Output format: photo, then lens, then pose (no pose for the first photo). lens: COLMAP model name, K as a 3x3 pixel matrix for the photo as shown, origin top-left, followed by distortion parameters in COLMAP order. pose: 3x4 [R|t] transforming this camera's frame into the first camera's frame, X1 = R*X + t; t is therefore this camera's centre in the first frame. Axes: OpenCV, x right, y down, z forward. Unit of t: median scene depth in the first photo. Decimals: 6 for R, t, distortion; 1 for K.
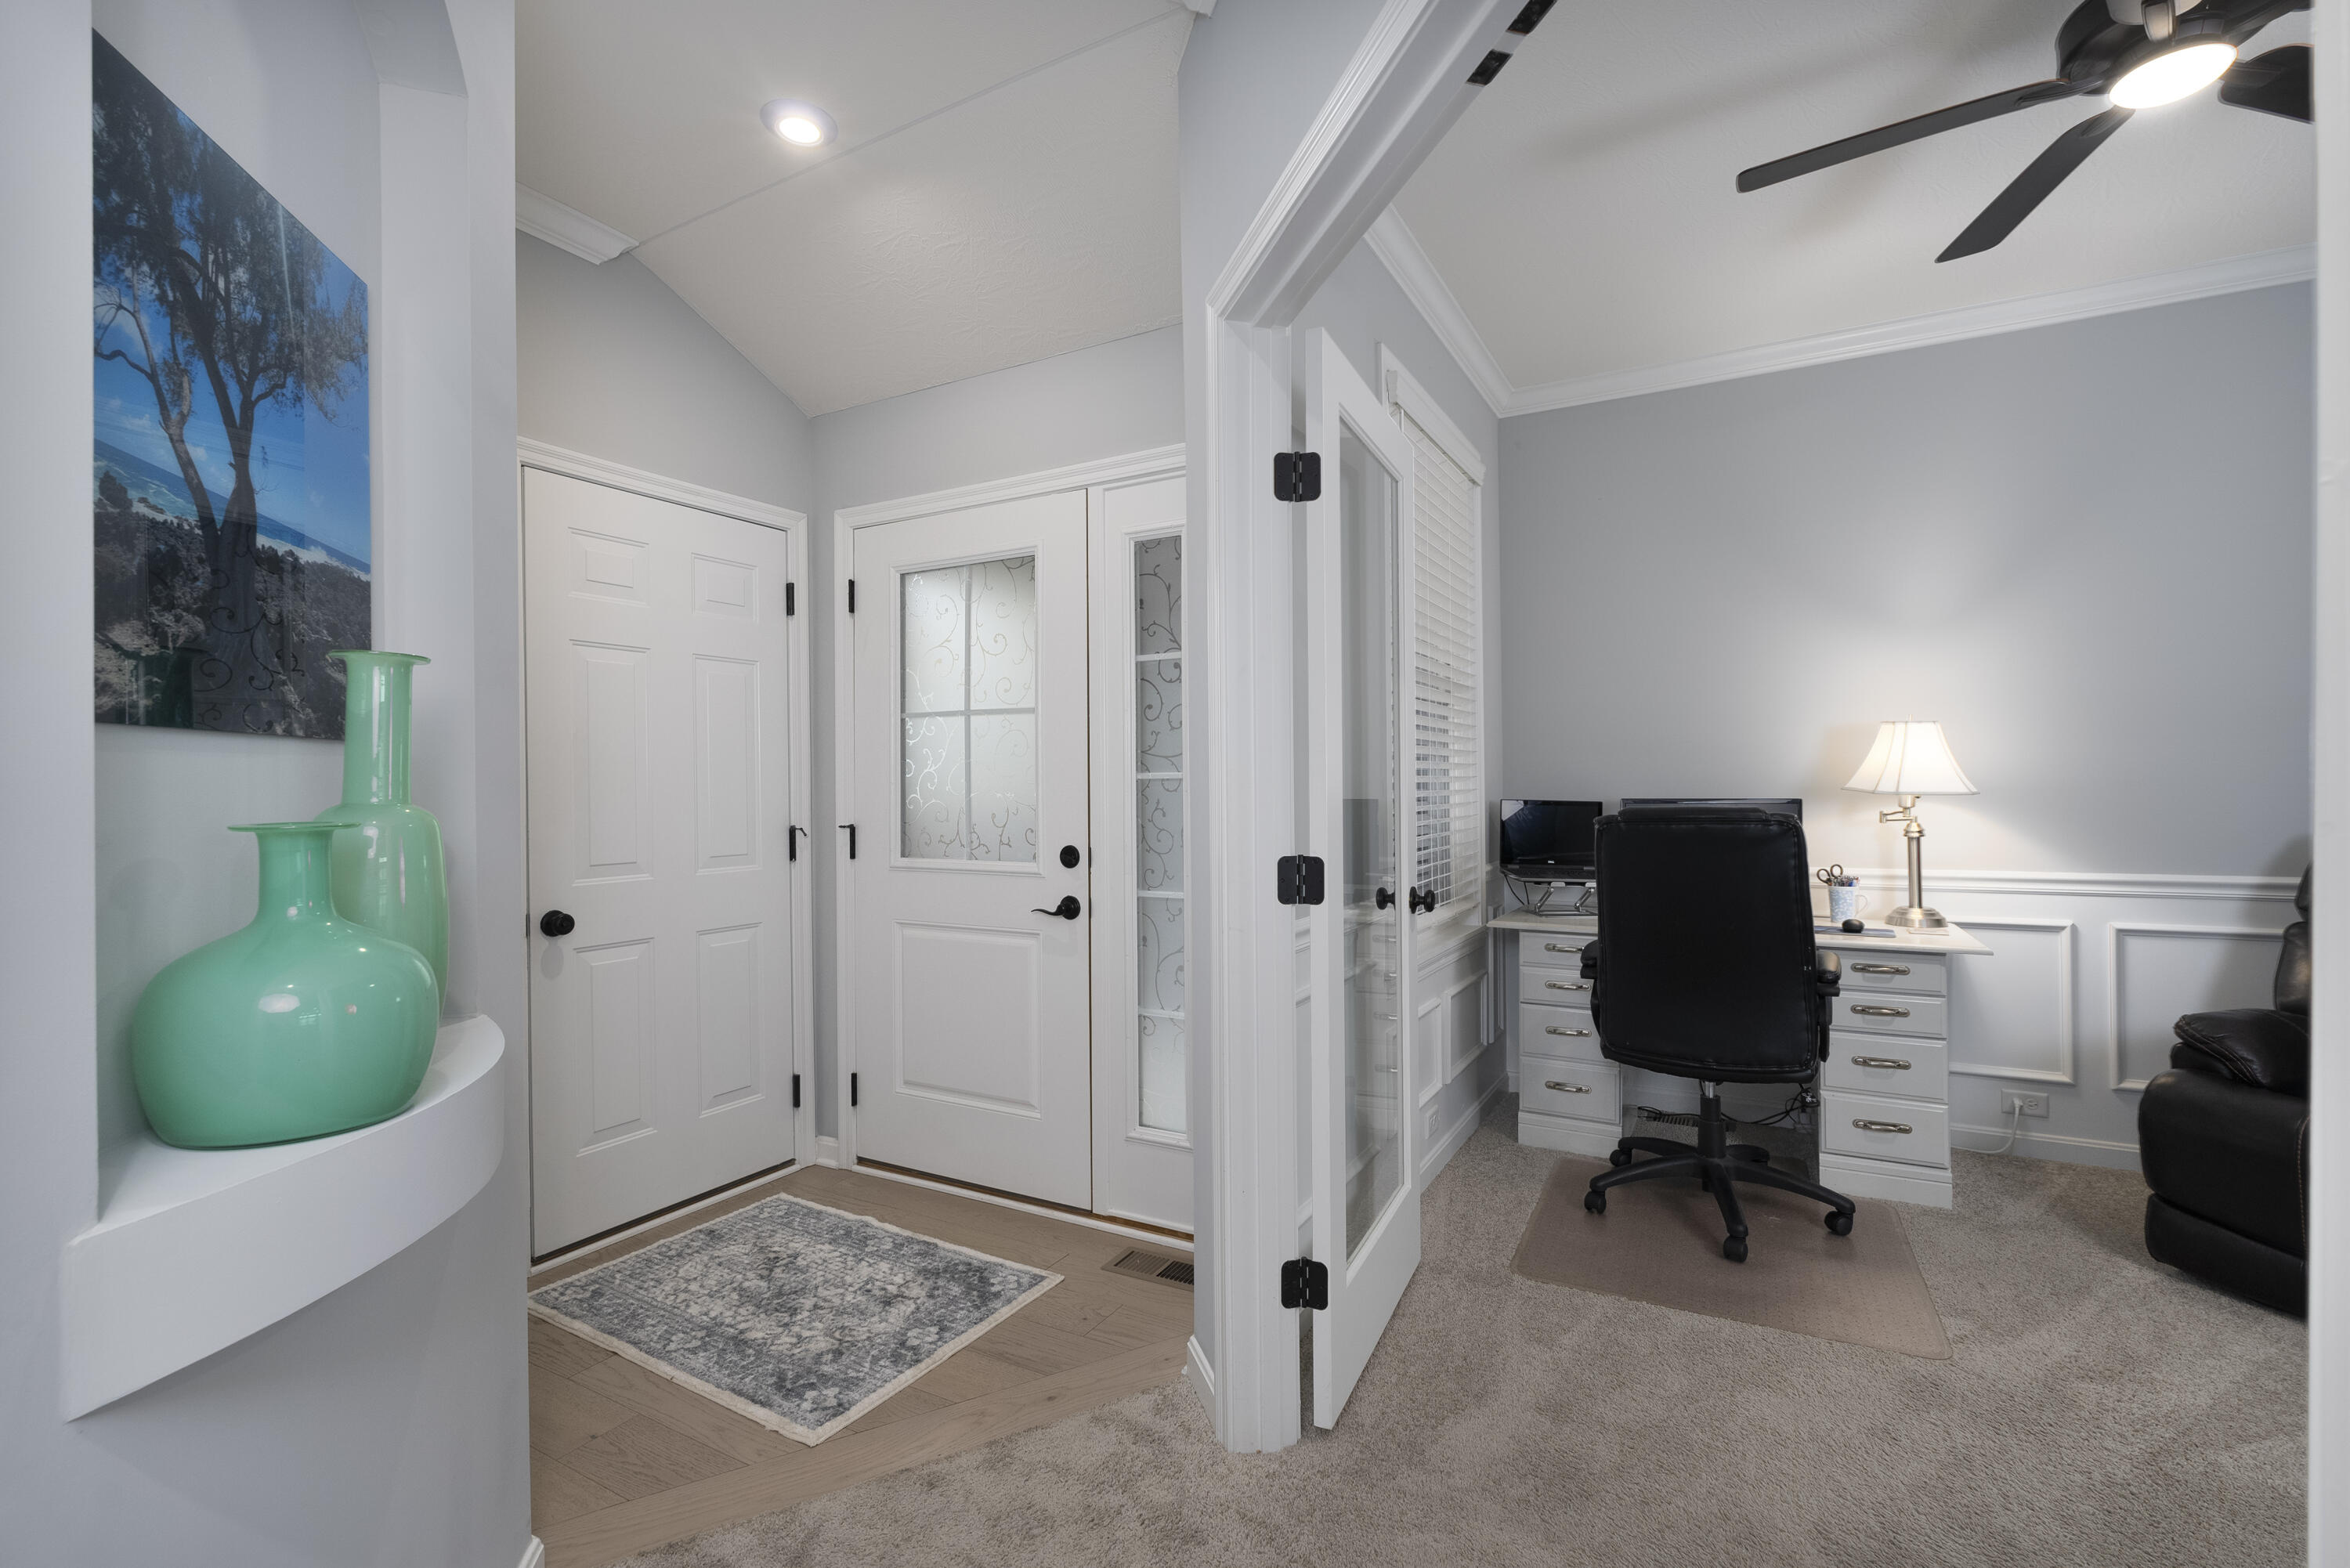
lens RADIAL K [[1043.0, 0, 1177.1], [0, 1043.0, 782.6], [0, 0, 1]] dist [0.005132, -0.001435]
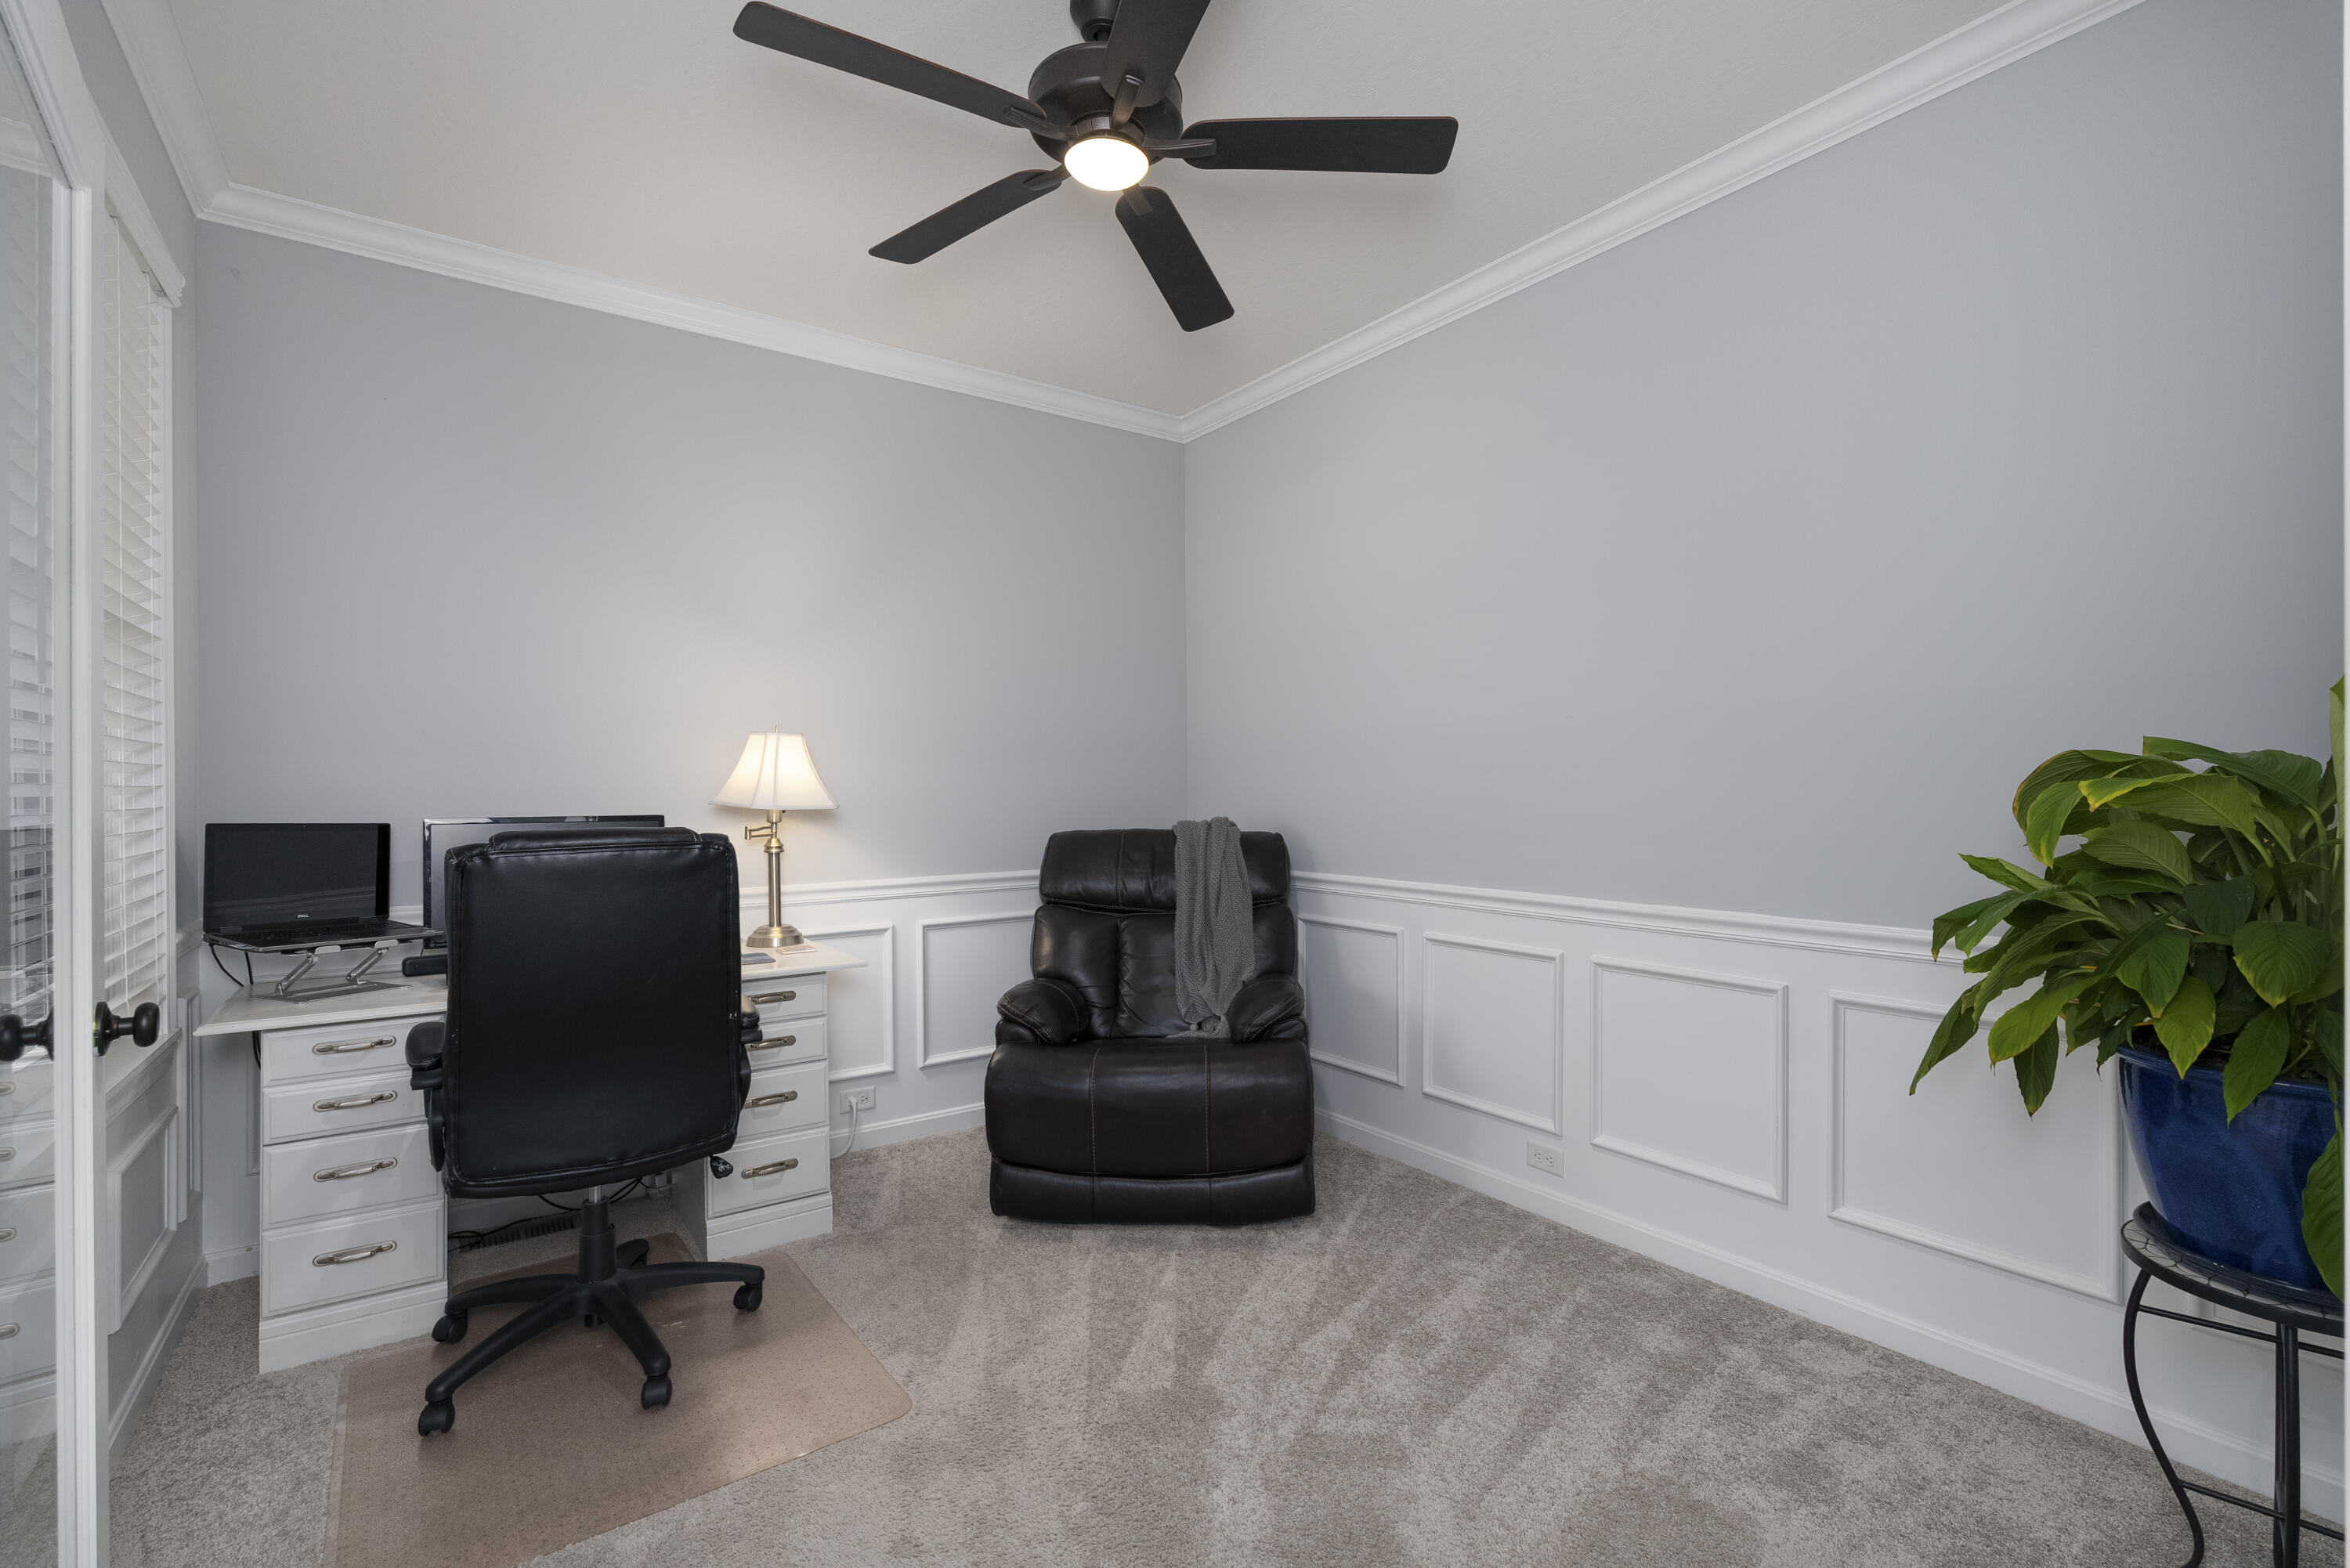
lens RADIAL K [[1043.0, 0, 1165.0], [0, 1043.0, 789.1], [0, 0, 1]] dist [0.005132, -0.001435]
pose [[0.422838, 0.005038, 0.906191, -0.015652], [-0.001152, 0.999987, -0.005022, -0.001944], [-0.906205, 0.001080, 0.422838, 0.278666]]
